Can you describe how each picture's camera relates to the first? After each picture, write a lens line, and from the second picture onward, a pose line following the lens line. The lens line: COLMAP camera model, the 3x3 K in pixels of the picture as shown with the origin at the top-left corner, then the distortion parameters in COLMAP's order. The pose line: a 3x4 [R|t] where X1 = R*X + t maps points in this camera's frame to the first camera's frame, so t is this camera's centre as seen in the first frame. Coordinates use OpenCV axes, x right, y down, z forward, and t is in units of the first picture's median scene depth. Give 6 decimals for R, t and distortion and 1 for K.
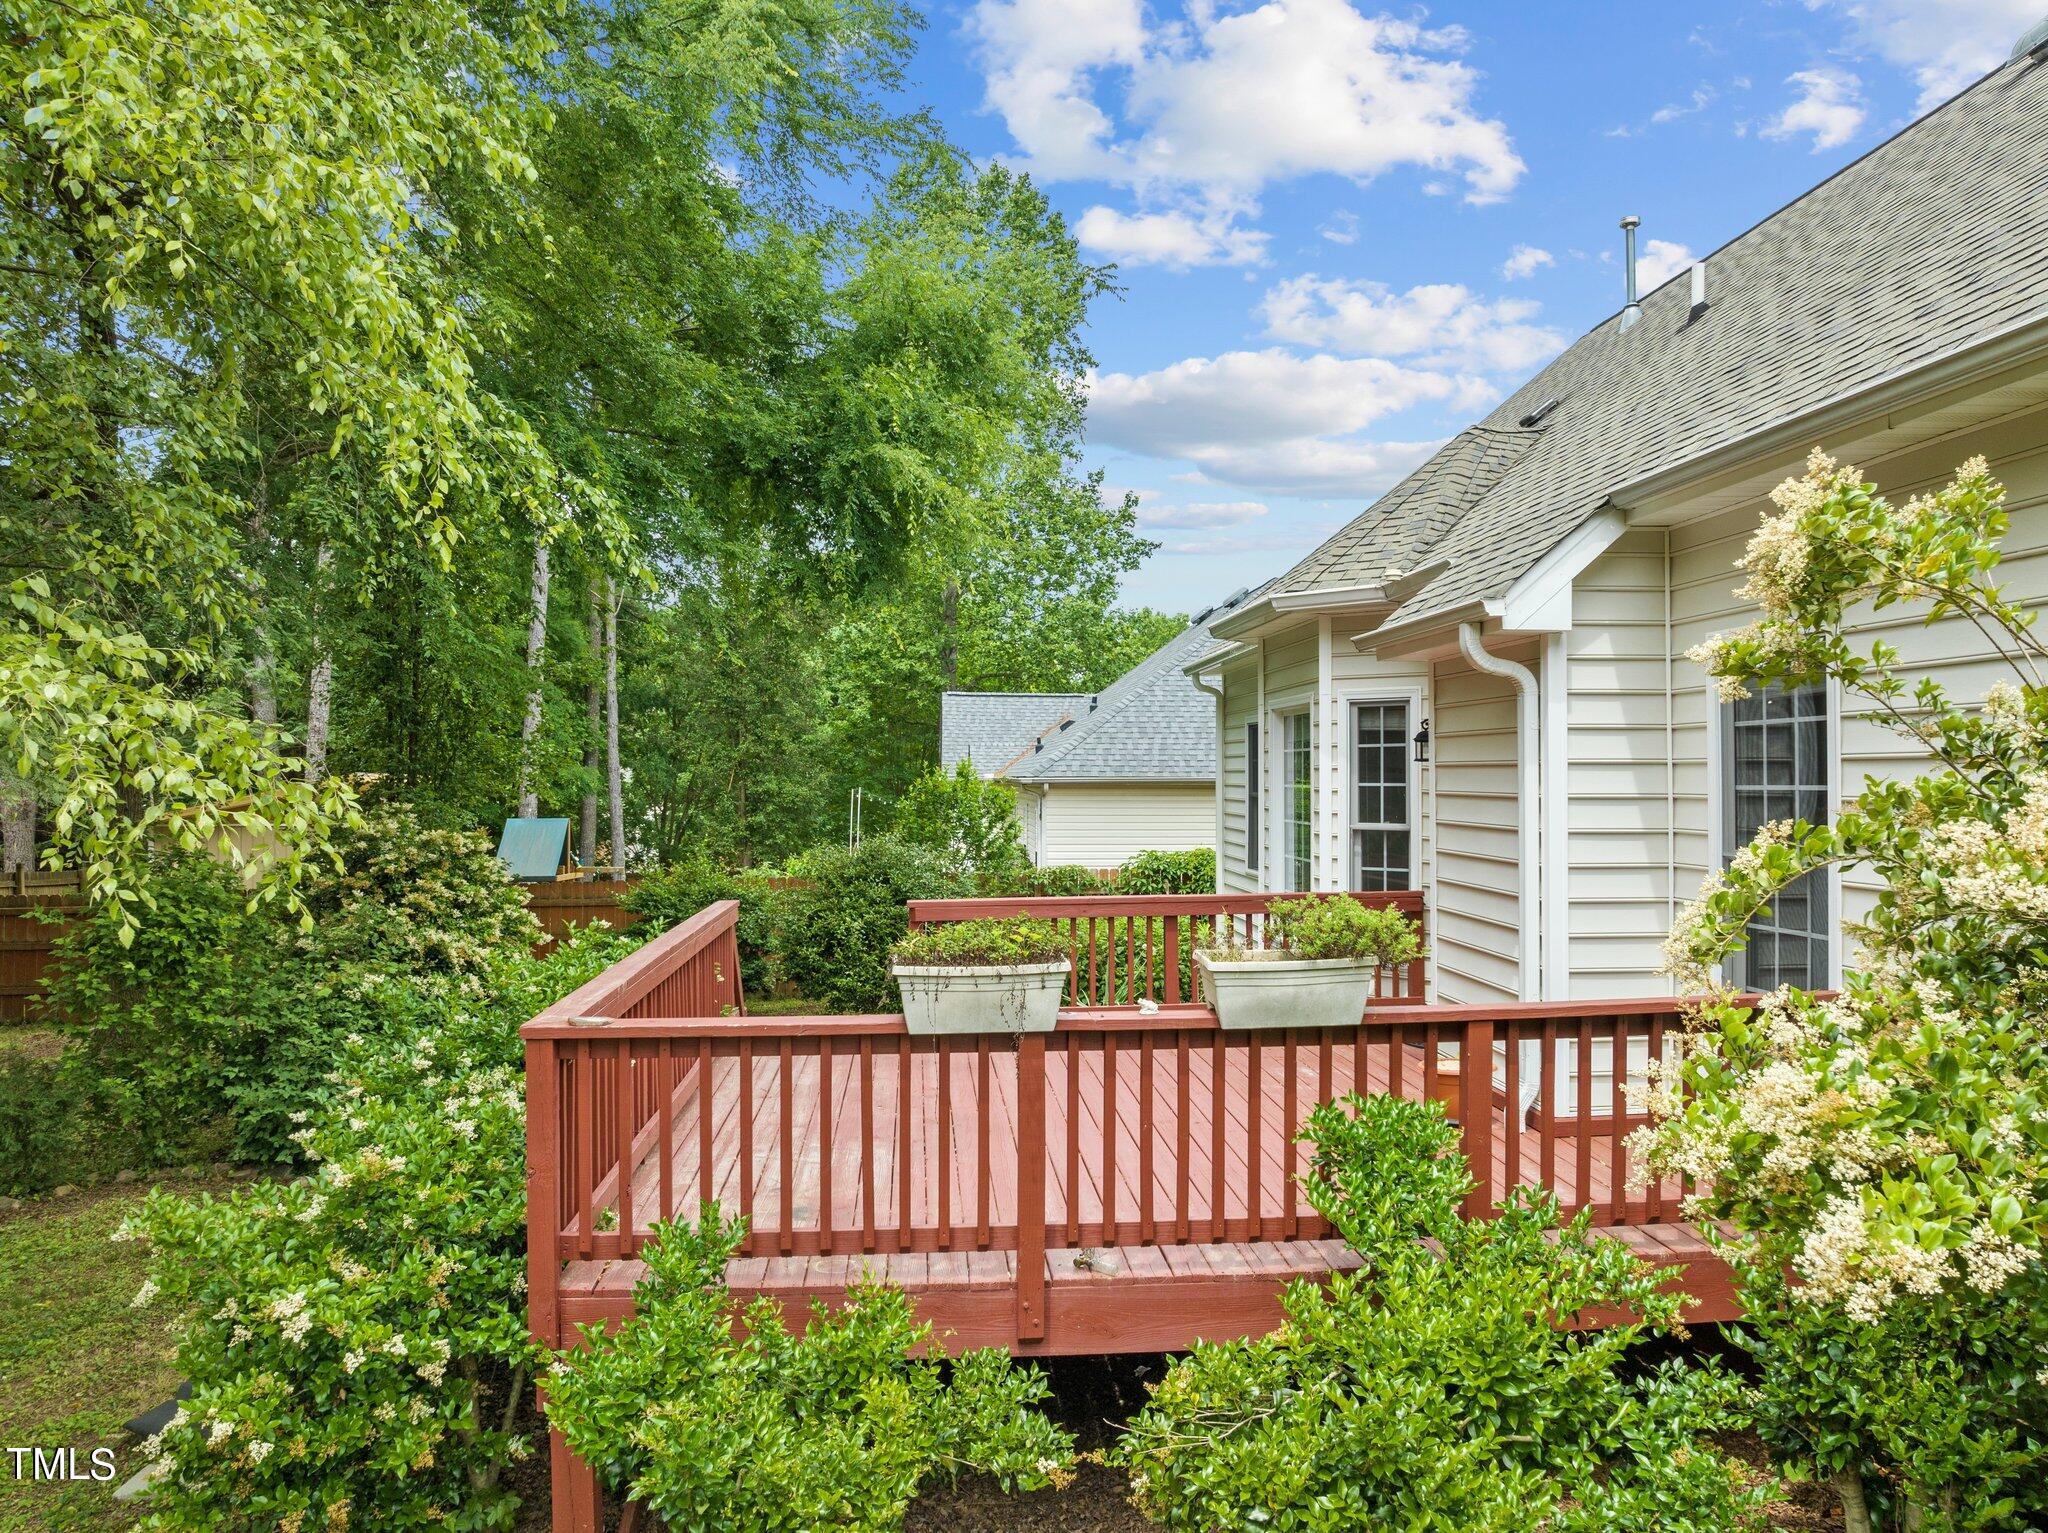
lens RADIAL K [[1444.4, 0, 1040.6], [0, 1444.4, 759.6], [0, 0, 1]] dist [-0.060138, 0.015730]
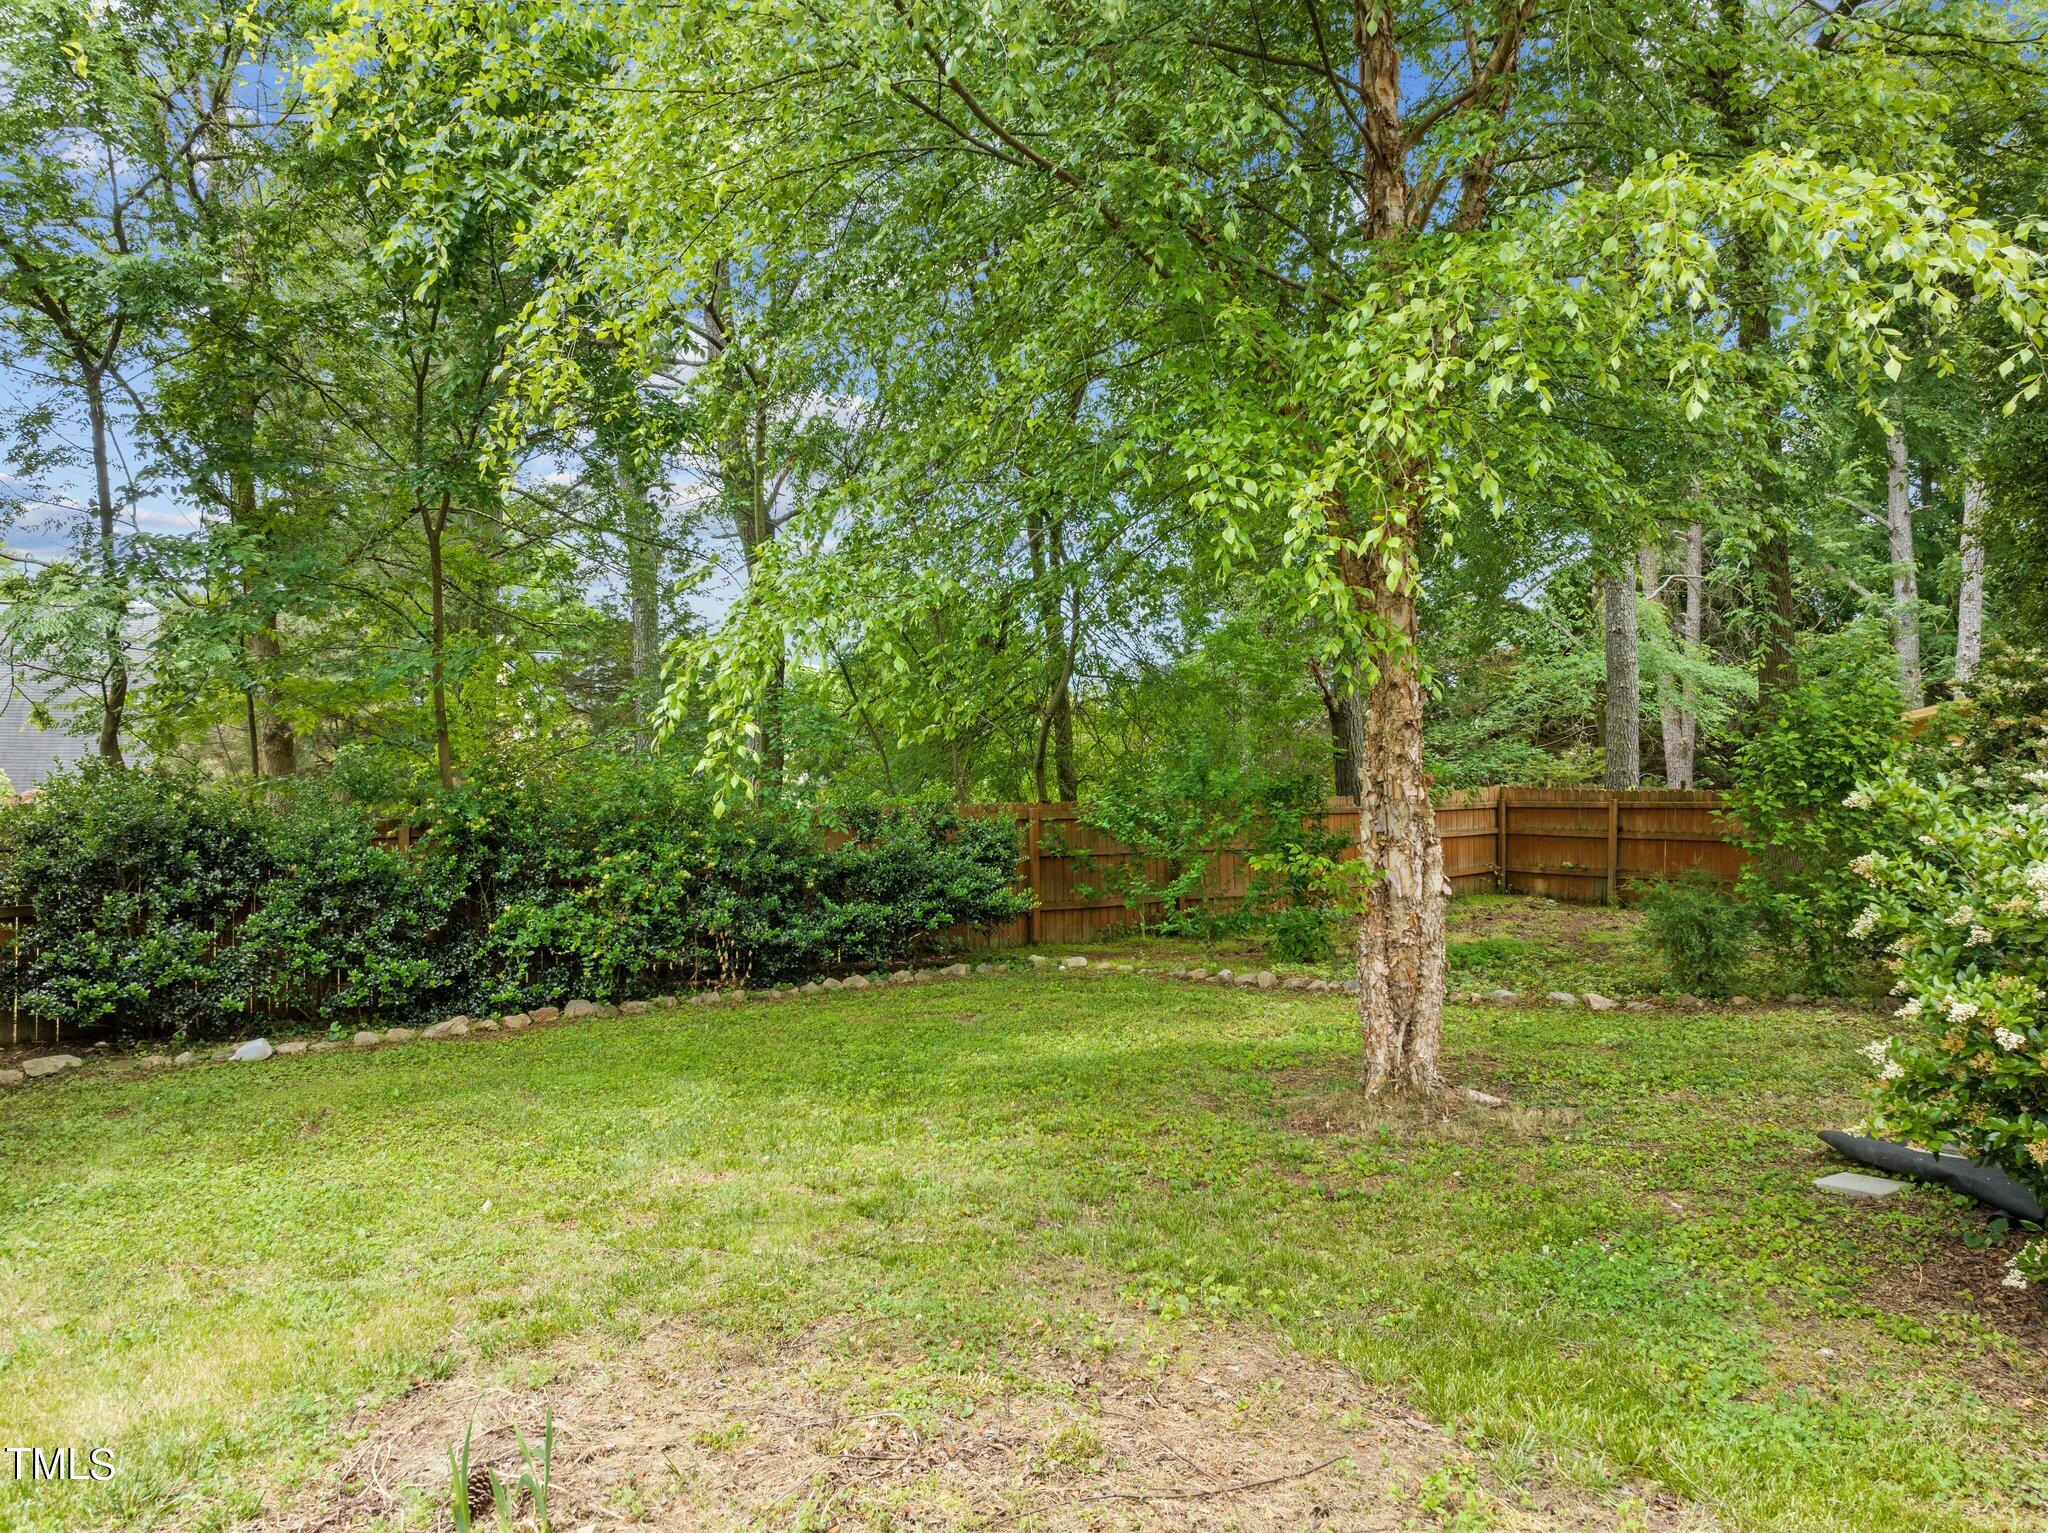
lens RADIAL K [[1388.2, 0, 1021.5], [0, 1388.2, 775.1], [0, 0, 1]] dist [-0.021819, -0.015715]
pose [[0.485527, -0.015599, -0.874083, -0.042803], [0.014066, 0.999851, -0.010030, 0.142204], [0.874109, -0.007425, 0.485674, 0.011318]]
